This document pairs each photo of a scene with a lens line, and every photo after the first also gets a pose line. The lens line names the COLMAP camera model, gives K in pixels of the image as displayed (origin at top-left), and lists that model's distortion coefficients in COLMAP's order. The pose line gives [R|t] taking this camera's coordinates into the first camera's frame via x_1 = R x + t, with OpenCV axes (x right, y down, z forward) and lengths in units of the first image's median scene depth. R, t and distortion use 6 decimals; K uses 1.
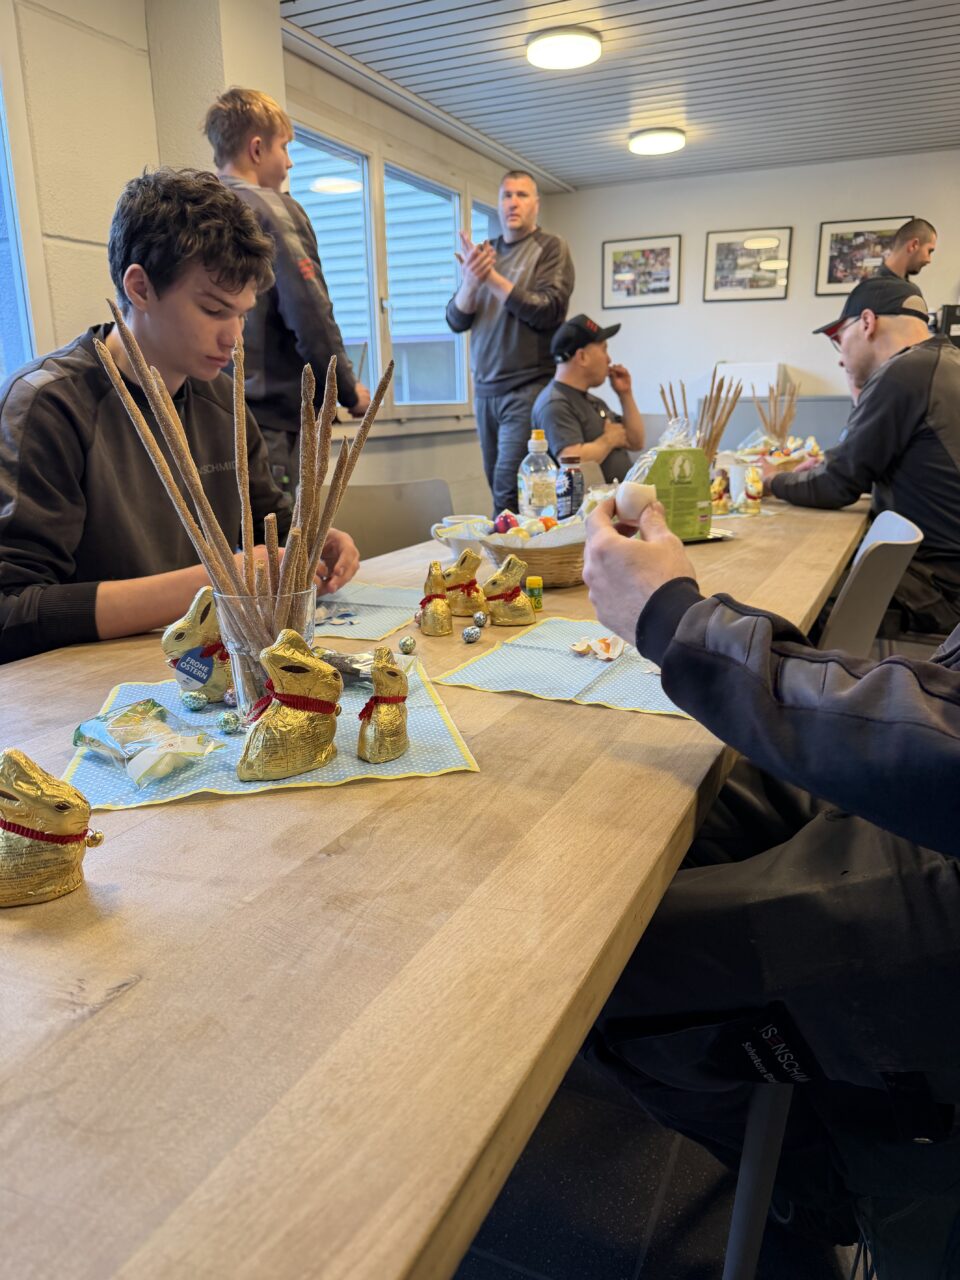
lens RADIAL K [[905.4, 0, 496.4], [0, 905.4, 640.6], [0, 0, 1]] dist [0.018704, -0.031069]
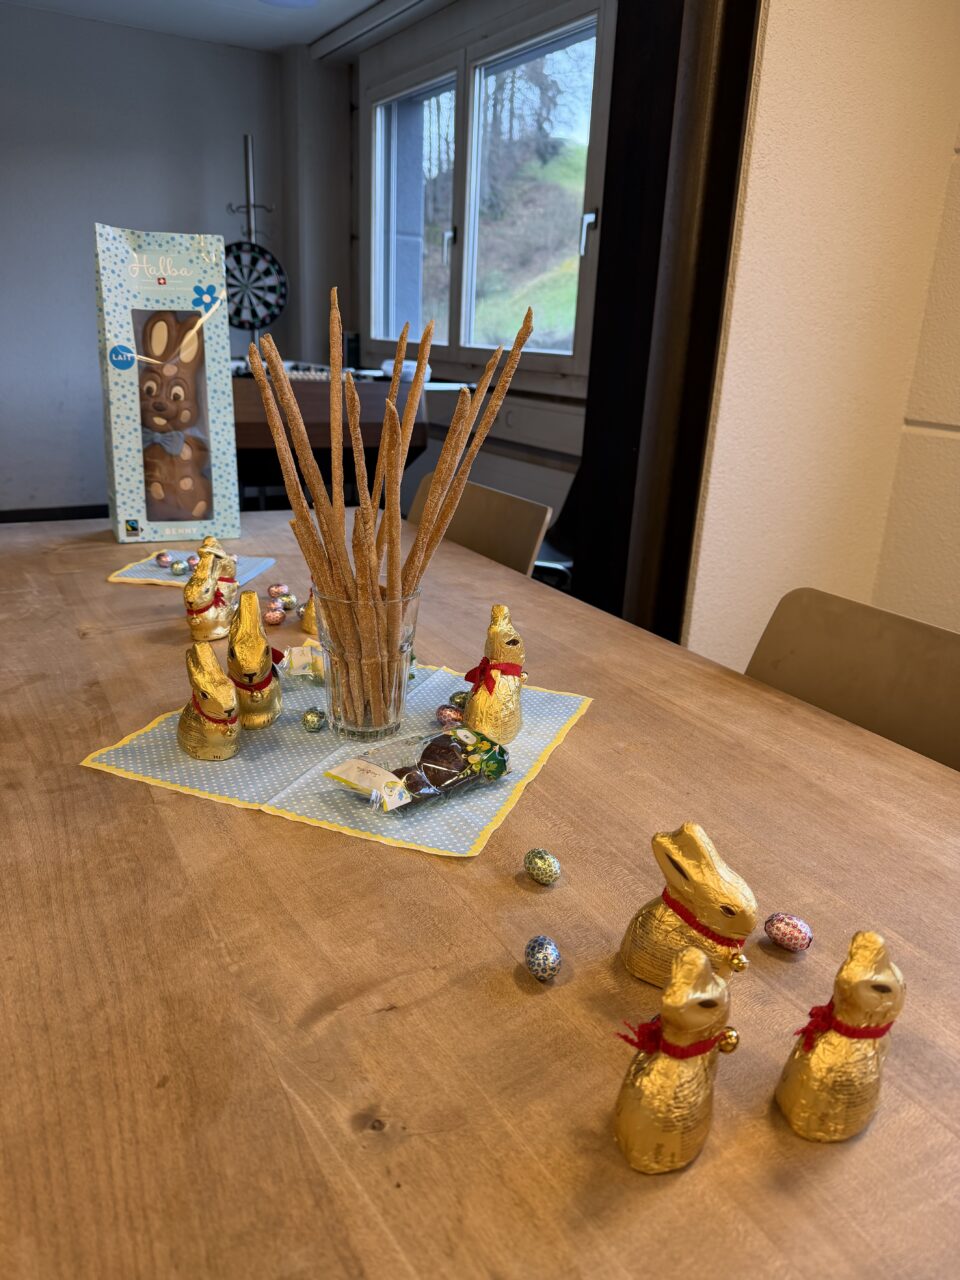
lens RADIAL K [[905.4, 0, 465.6], [0, 905.4, 625.1], [0, 0, 1]] dist [0.018704, -0.031069]
pose [[-0.573081, 0.241648, -0.783061, 0.293095], [-0.242028, 0.863005, 0.443446, -0.321469], [0.782943, 0.443654, -0.436086, 1.049028]]
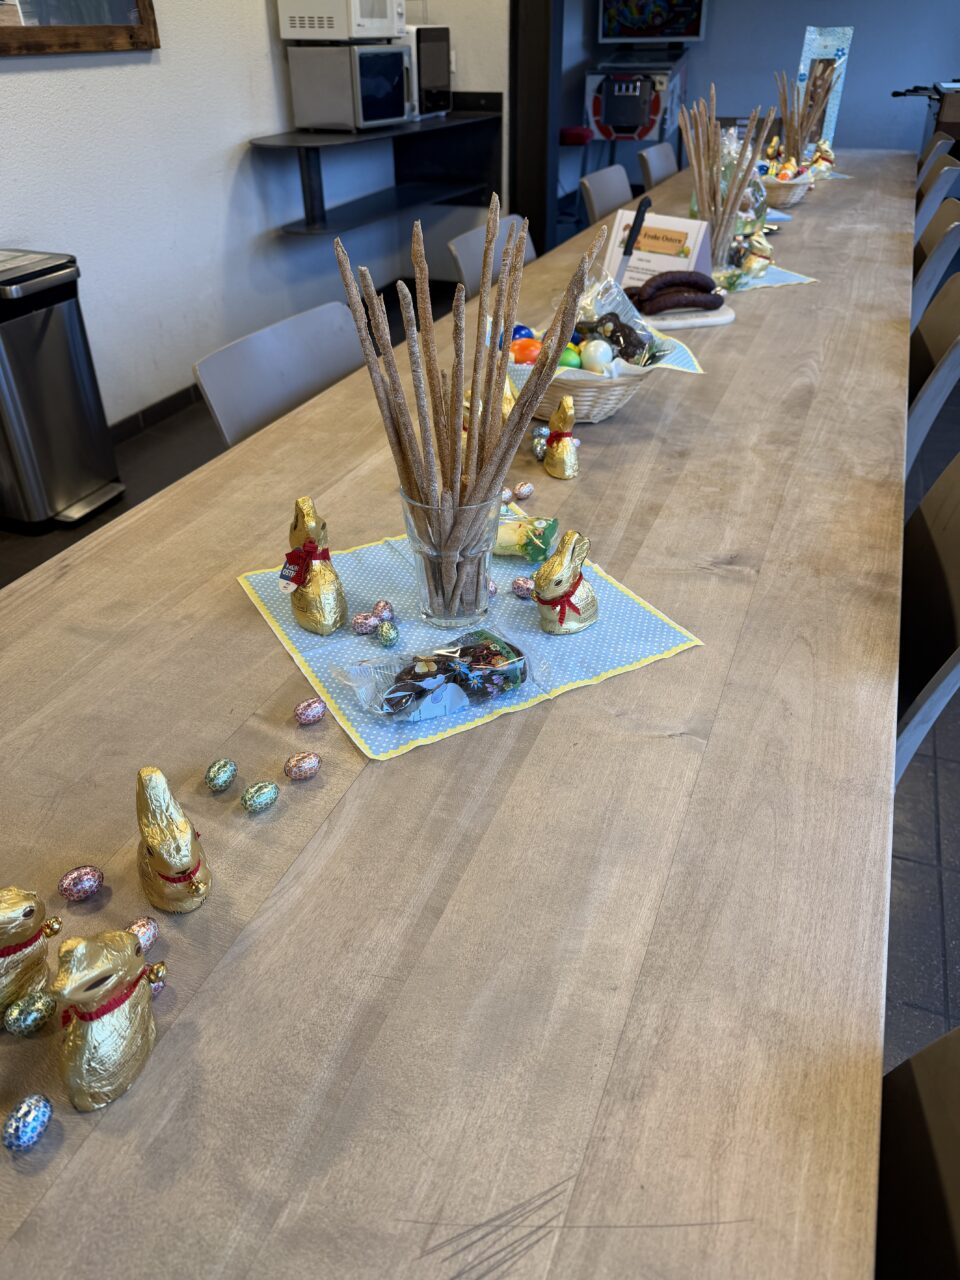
lens RADIAL K [[905.4, 0, 489.5], [0, 905.4, 647.9], [0, 0, 1]] dist [0.018704, -0.031069]
pose [[-0.997531, 0.057242, -0.040688, 0.965605], [0.006856, 0.655961, 0.754764, -1.112329], [0.069894, 0.752621, -0.654734, 3.633183]]
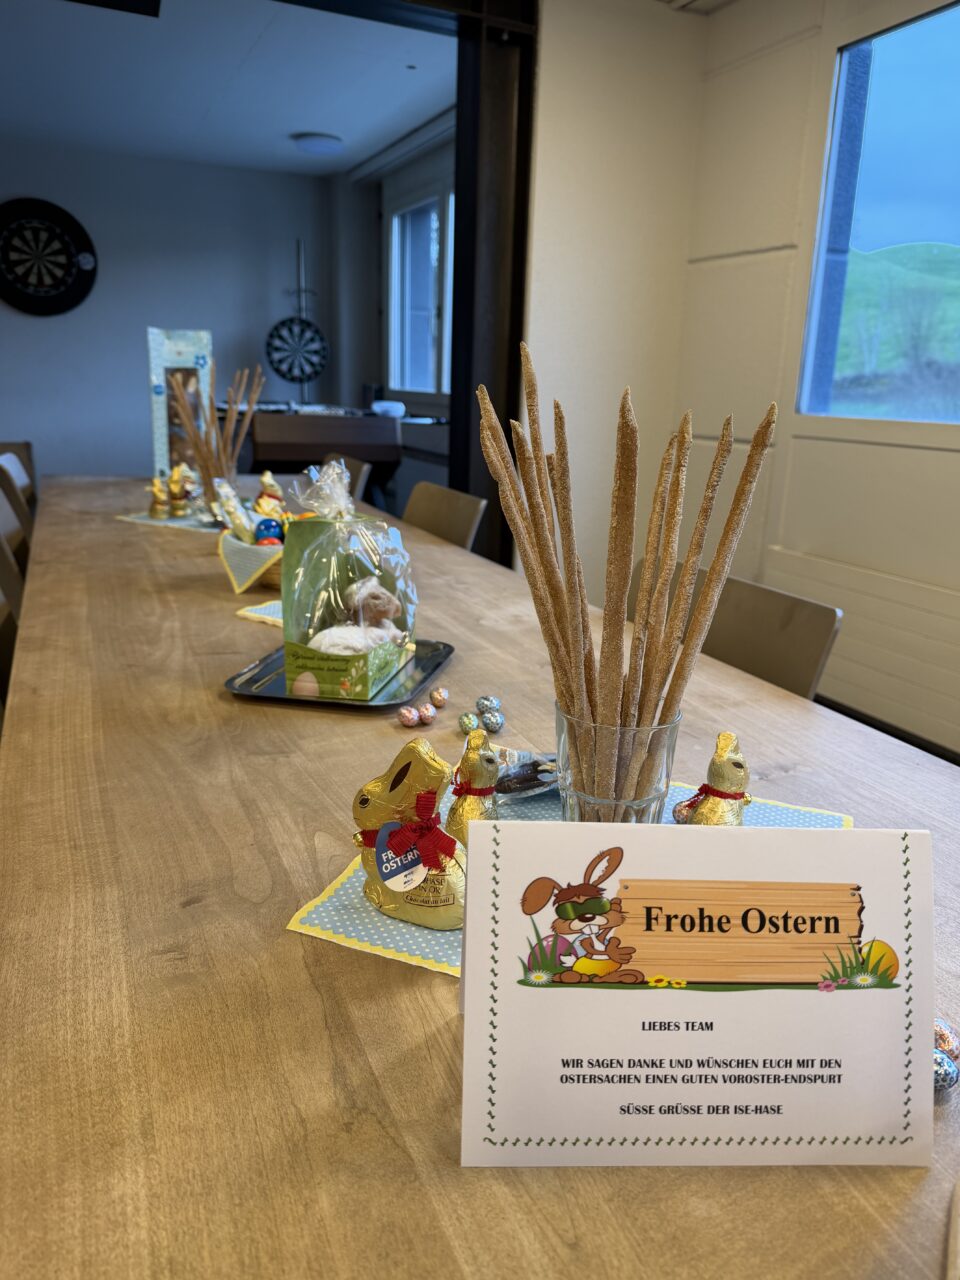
lens RADIAL K [[905.4, 0, 478.7], [0, 905.4, 642.1], [0, 0, 1]] dist [0.018704, -0.031069]
pose [[-0.652269, 0.200616, -0.730957, 0.875199], [-0.214841, 0.875862, 0.432099, -0.622943], [0.726903, 0.438885, -0.528197, 2.189971]]
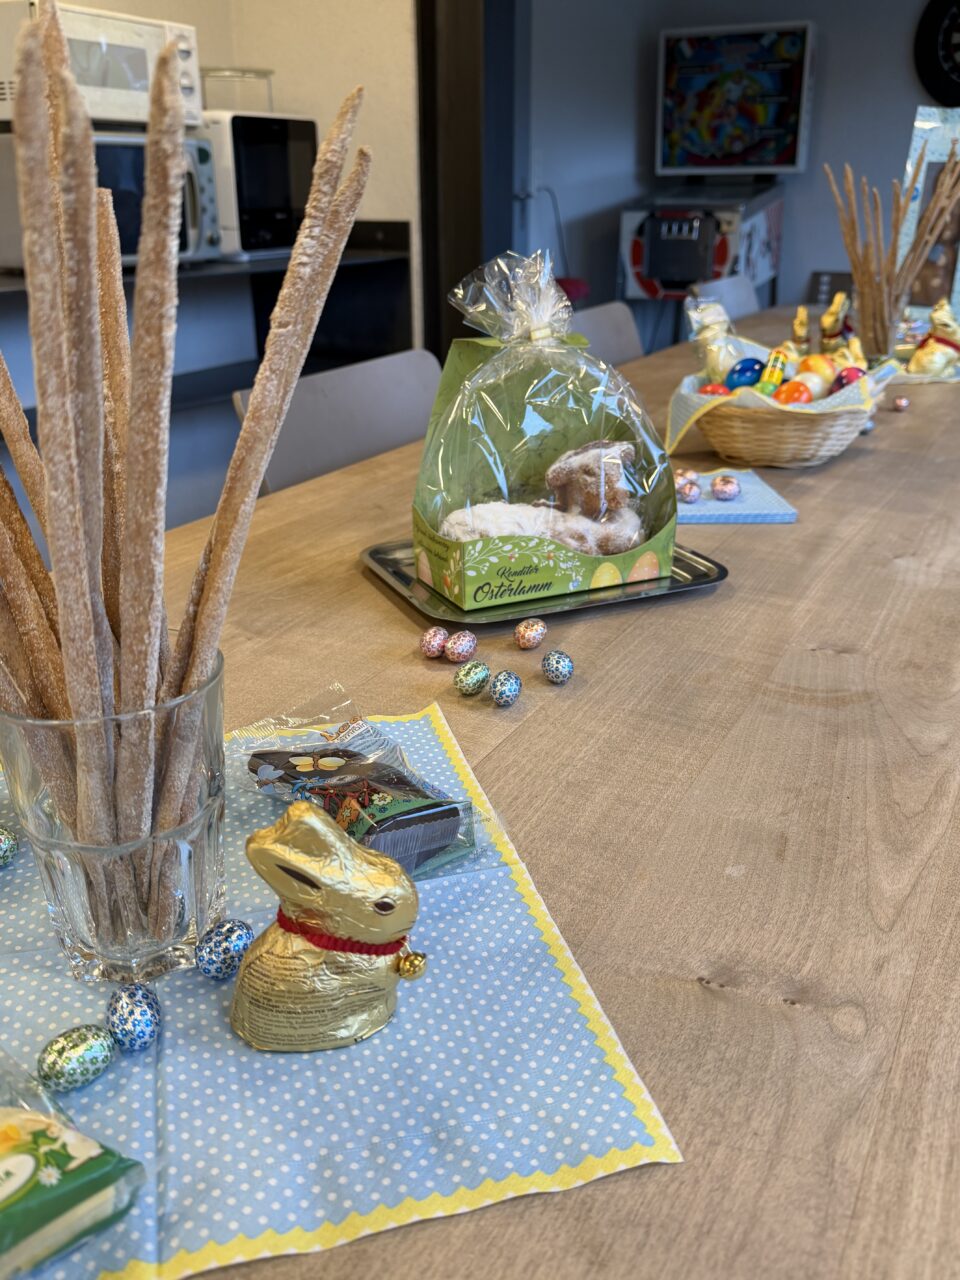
lens RADIAL K [[1051.2, 0, 475.3], [0, 1051.2, 648.6], [0, 0, 1]] dist [0.009119, -0.032541]
pose [[-0.997620, -0.007859, 0.068500, 0.303423], [0.036200, 0.785844, 0.617365, -0.592229], [-0.058682, 0.618375, -0.783689, 2.243158]]
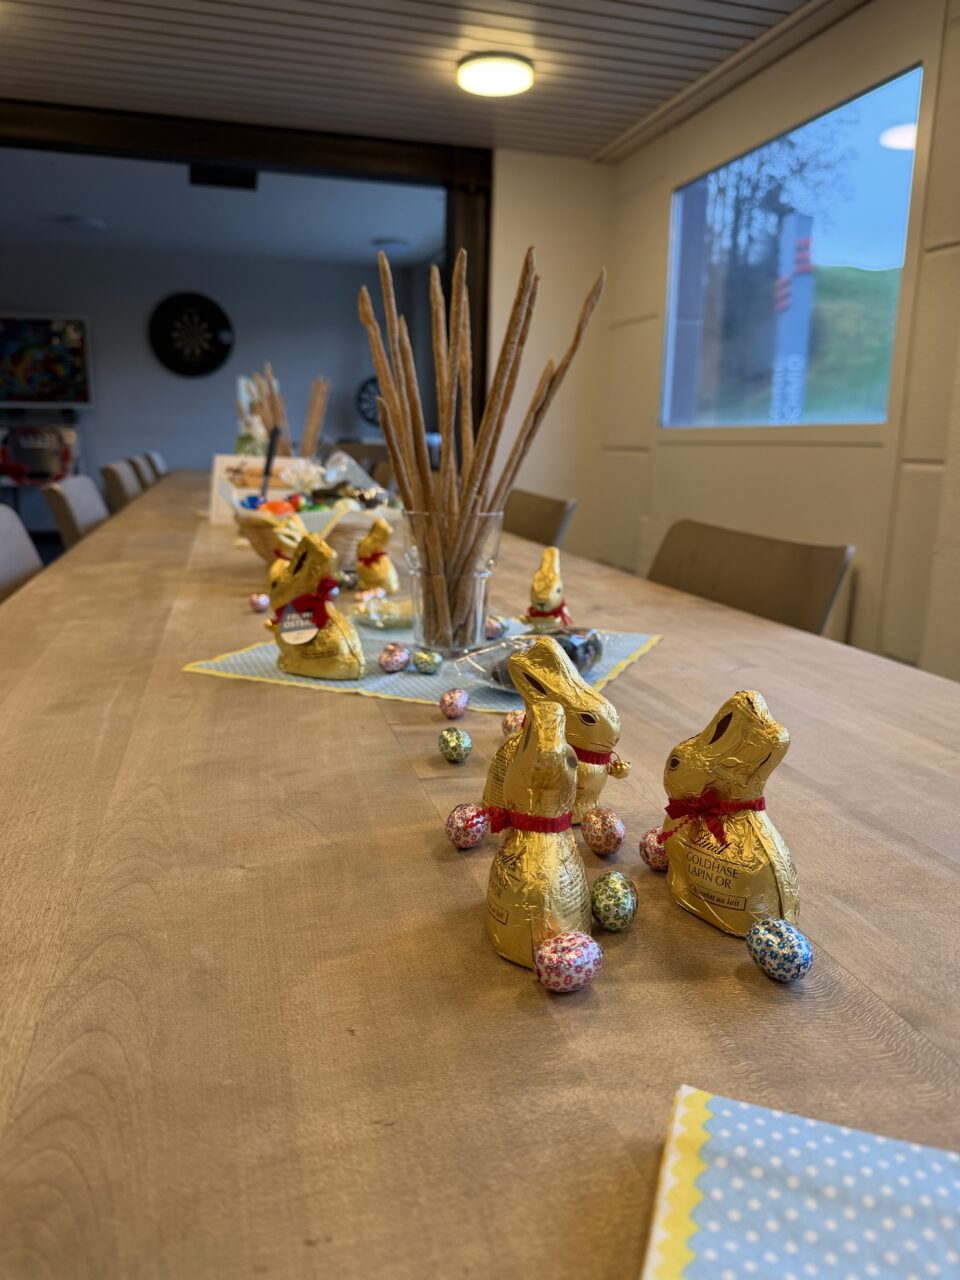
lens RADIAL K [[905.4, 0, 493.8], [0, 905.4, 653.2], [0, 0, 1]] dist [0.018704, -0.031069]
pose [[-0.749322, 0.149314, -0.645153, 1.398595], [-0.178051, 0.892943, 0.413462, -0.871684], [0.637820, 0.424686, -0.642516, 3.604845]]
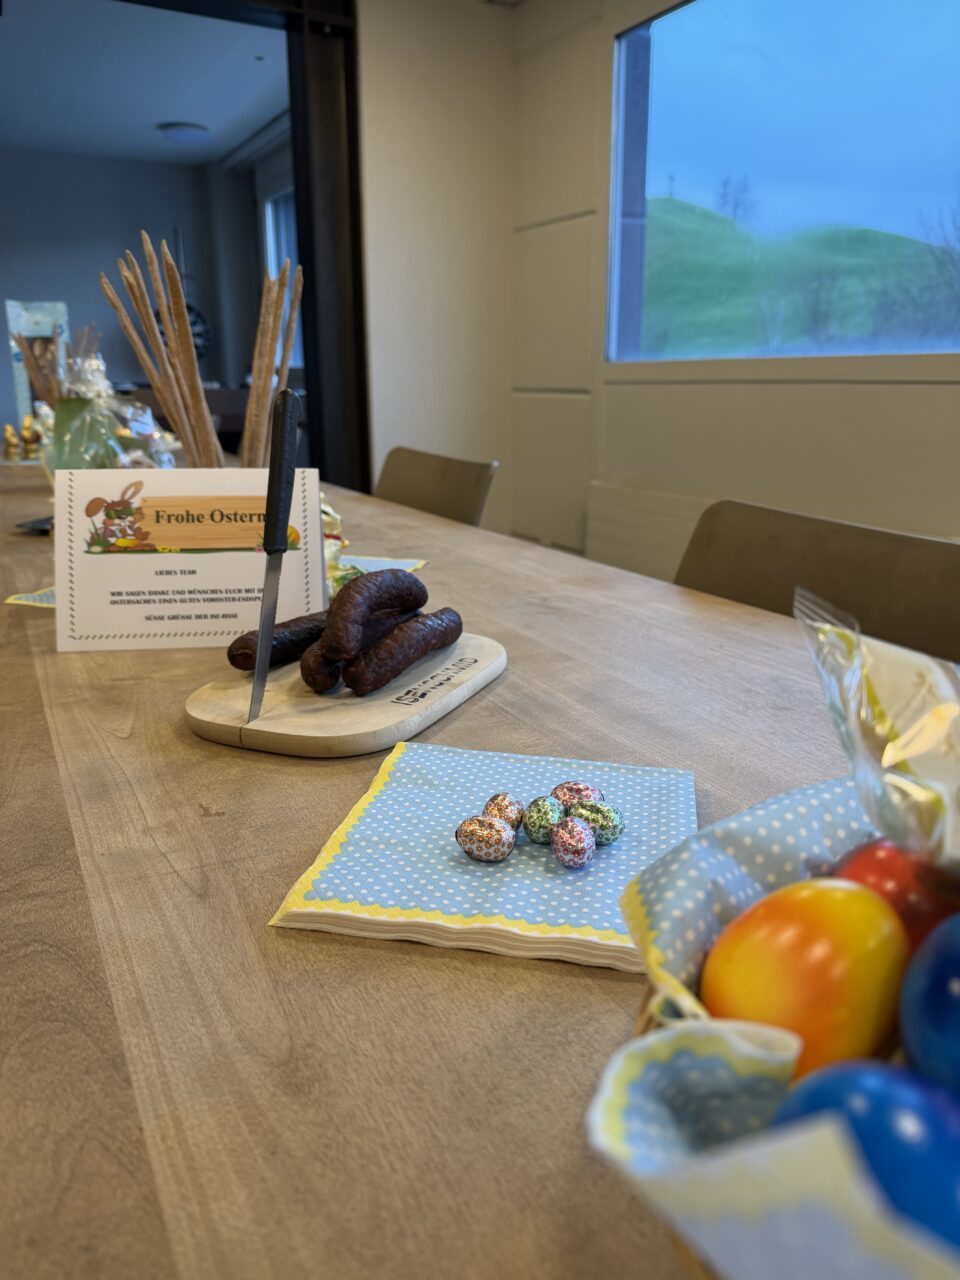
lens RADIAL K [[905.4, 0, 480.6], [0, 905.4, 639.9], [0, 0, 1]] dist [0.018704, -0.031069]
pose [[-0.585810, 0.242118, -0.773437, 0.982093], [-0.192818, 0.885293, 0.423176, -0.632289], [0.787177, 0.397034, -0.471929, 2.611866]]
